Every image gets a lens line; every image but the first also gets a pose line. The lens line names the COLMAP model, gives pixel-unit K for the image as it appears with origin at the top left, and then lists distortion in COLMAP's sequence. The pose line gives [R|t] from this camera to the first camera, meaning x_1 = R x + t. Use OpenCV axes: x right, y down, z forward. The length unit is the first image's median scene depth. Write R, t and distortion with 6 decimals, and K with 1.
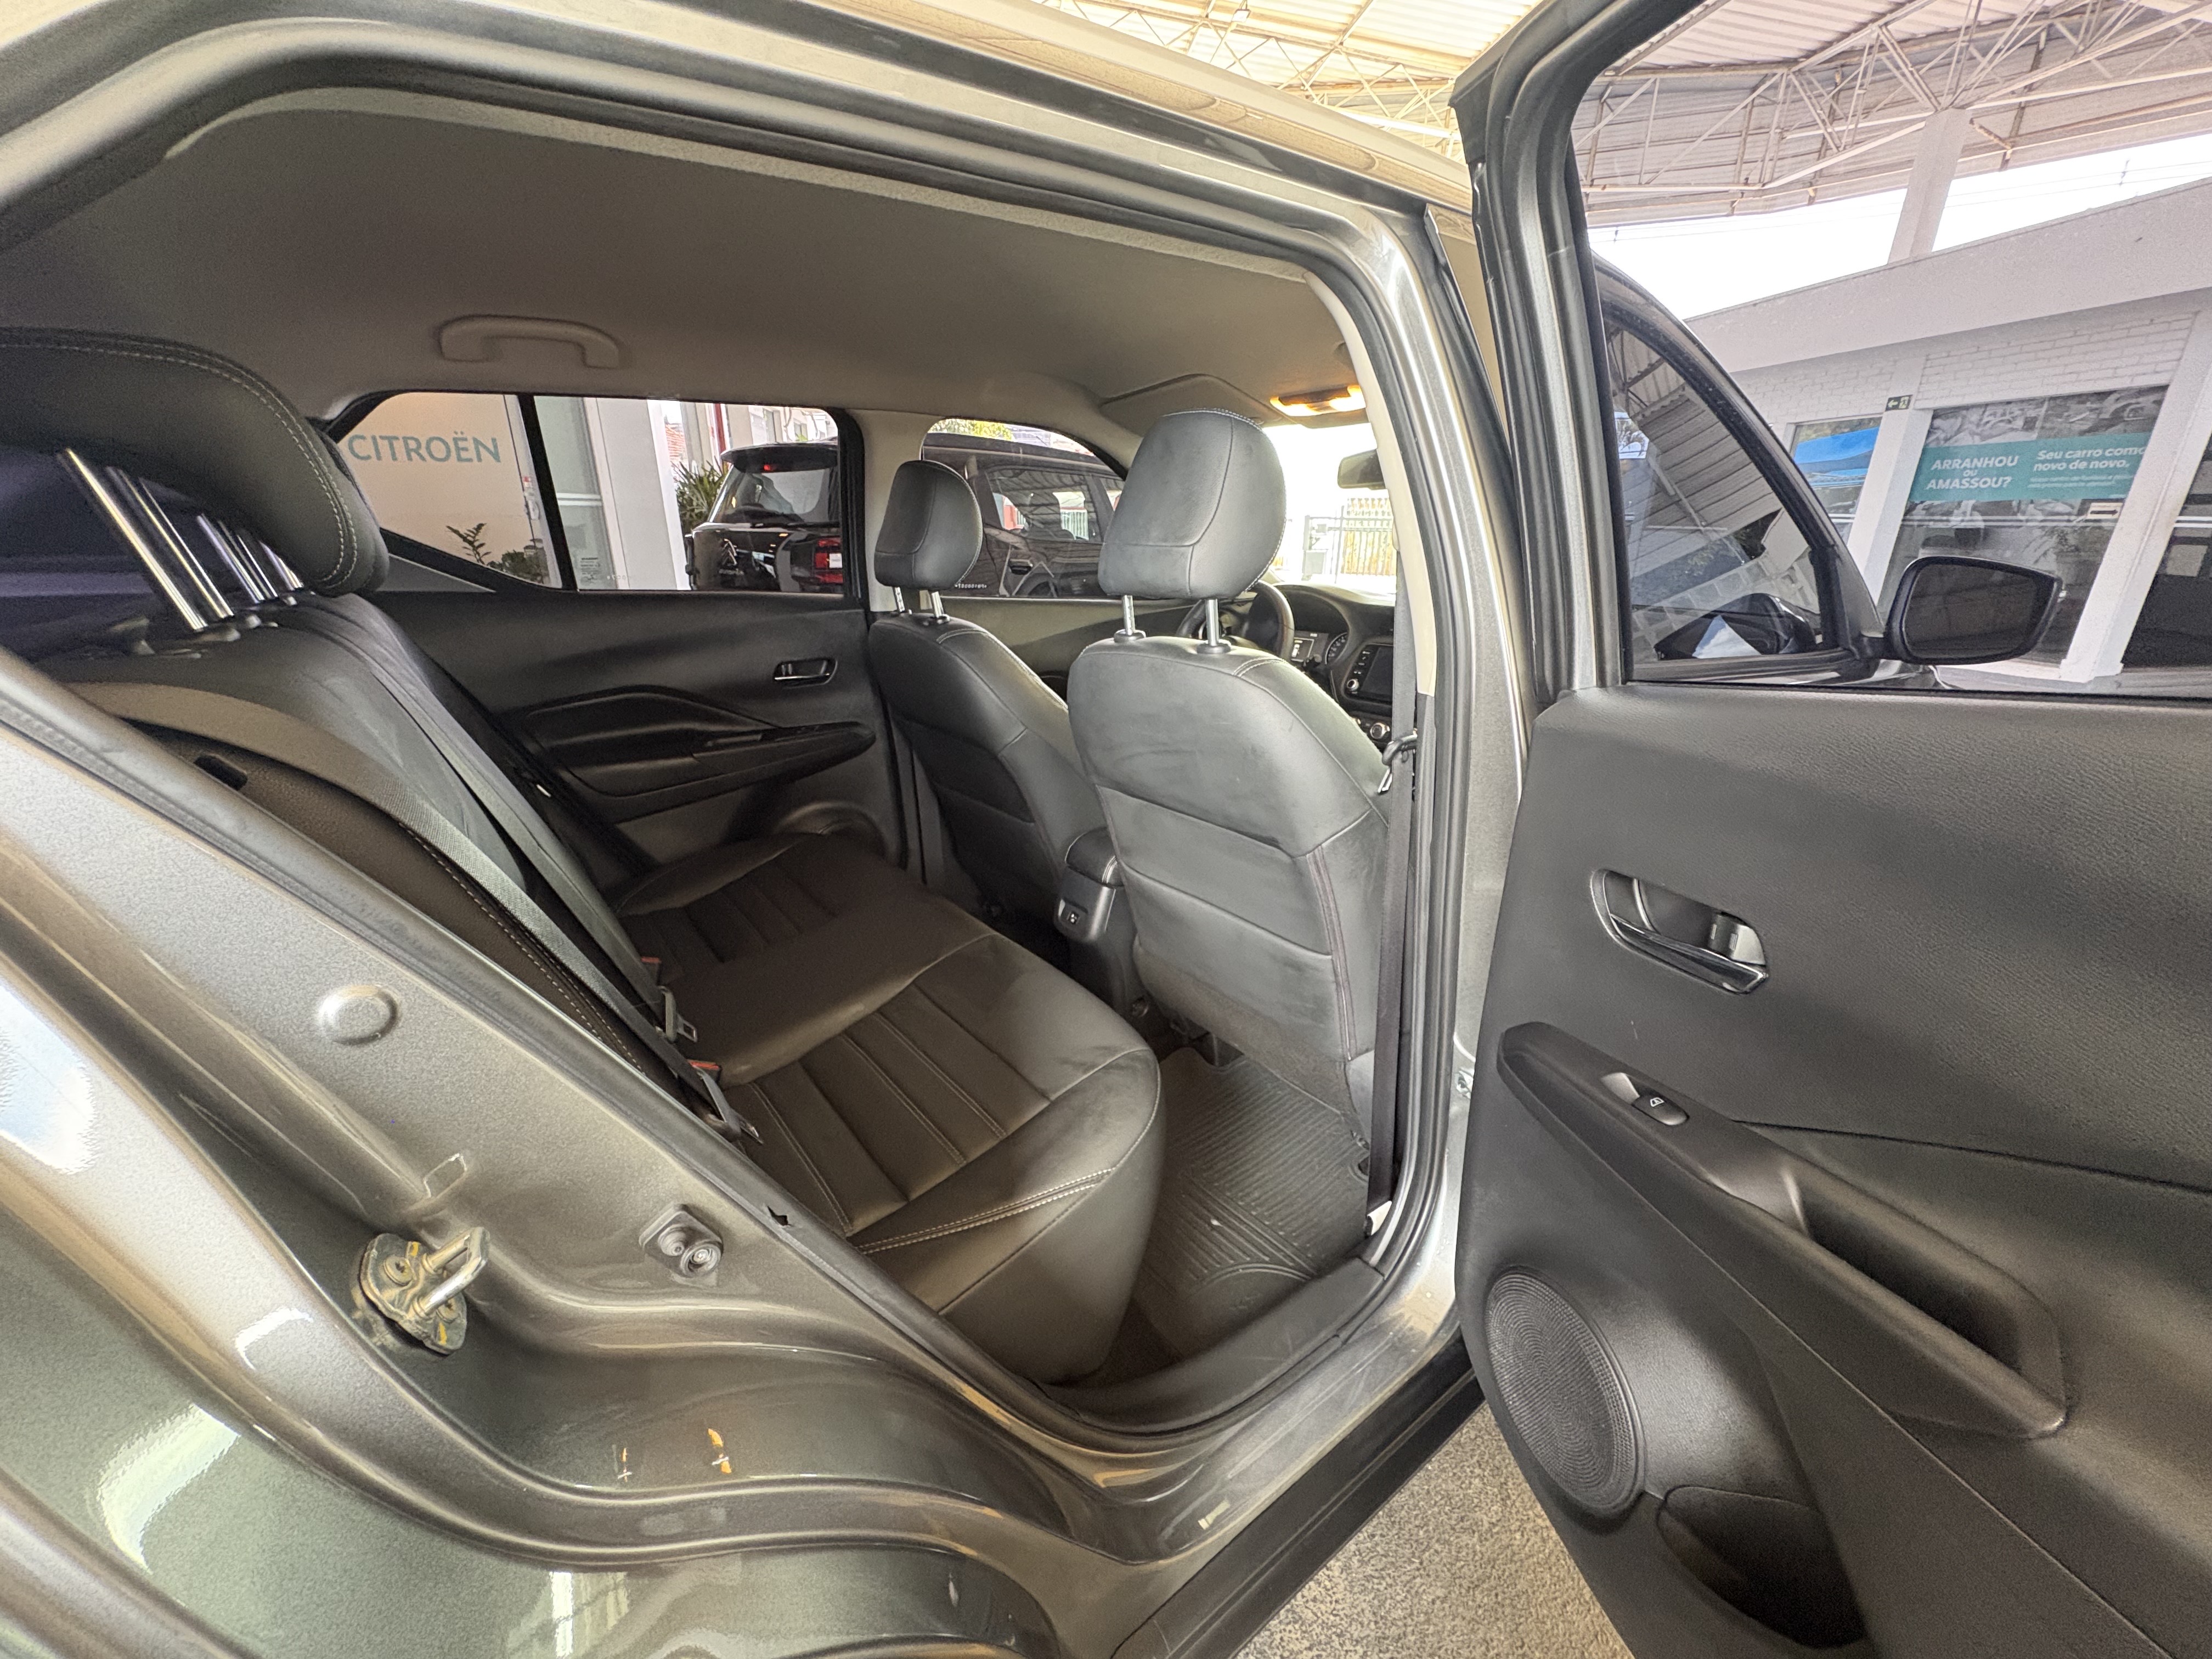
lens RADIAL K [[883.2, 0, 1108.2], [0, 883.2, 835.4], [0, 0, 1]] dist [0.000695, -0.000091]
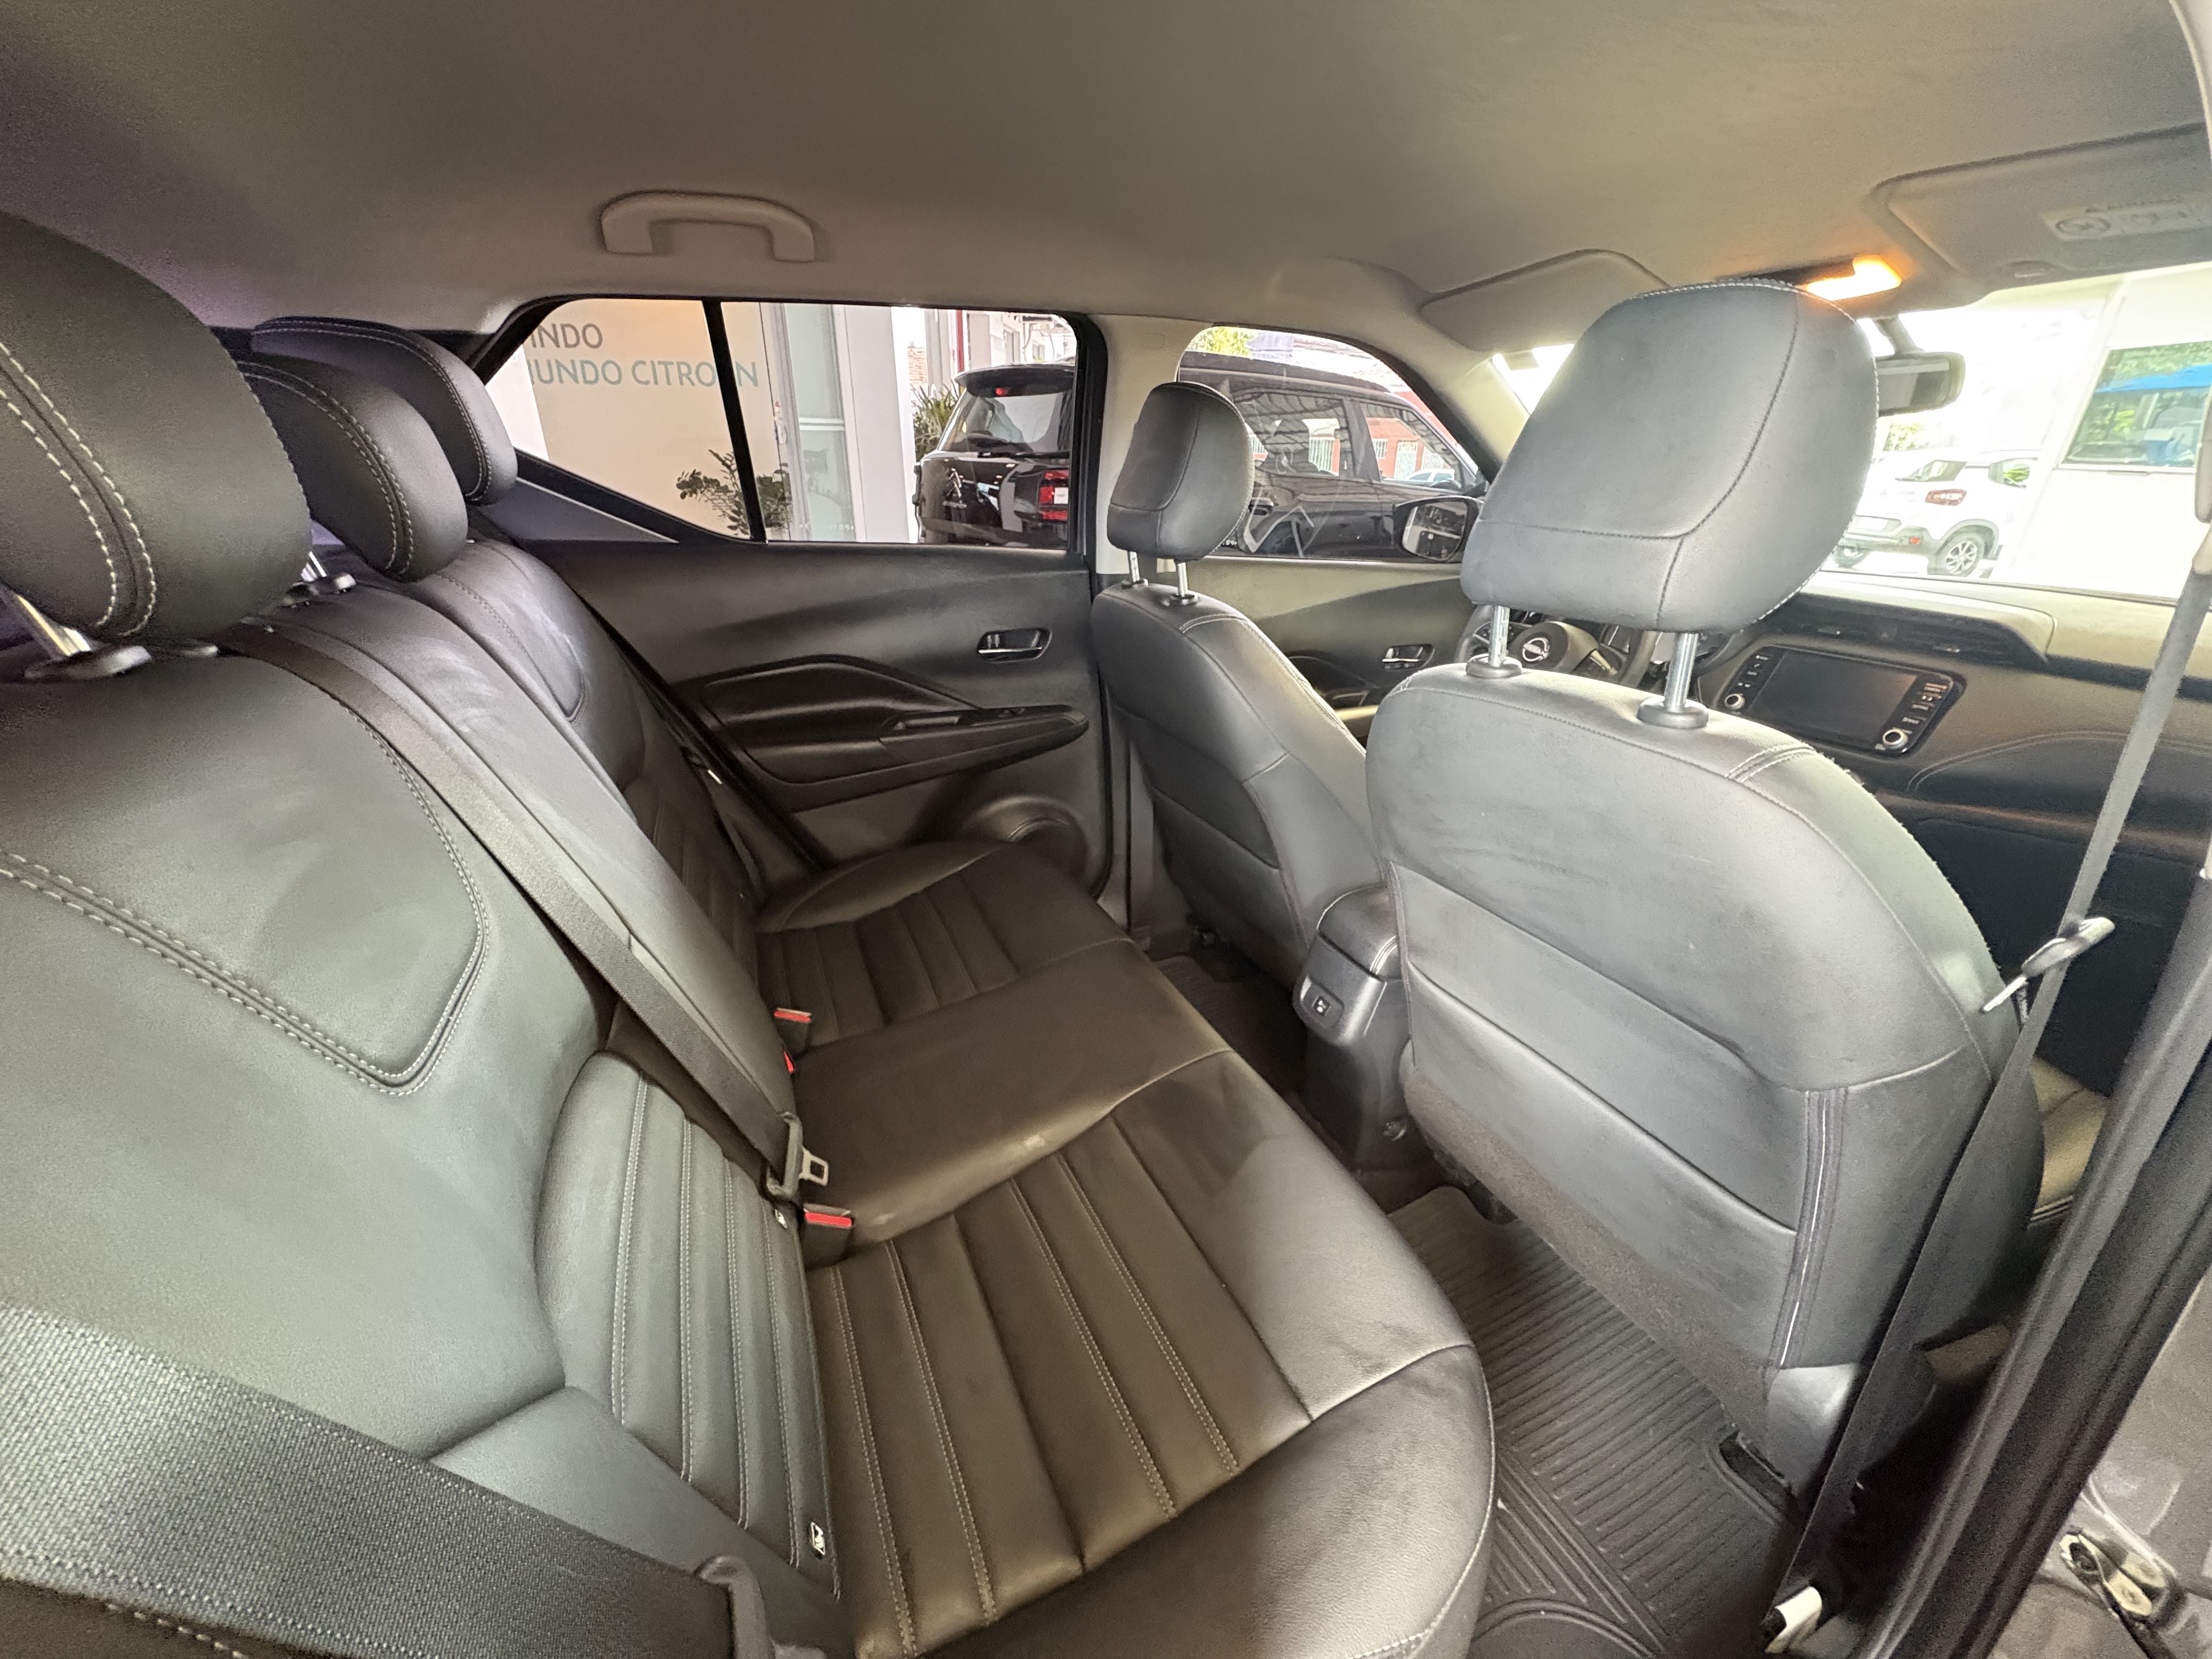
lens RADIAL K [[883.2, 0, 1108.2], [0, 883.2, 835.4], [0, 0, 1]] dist [0.000695, -0.000091]
pose [[0.971694, 0.104552, -0.211849, -0.069098], [-0.089049, 0.992690, 0.081470, -0.093755], [0.218818, -0.060299, 0.973901, 0.222628]]
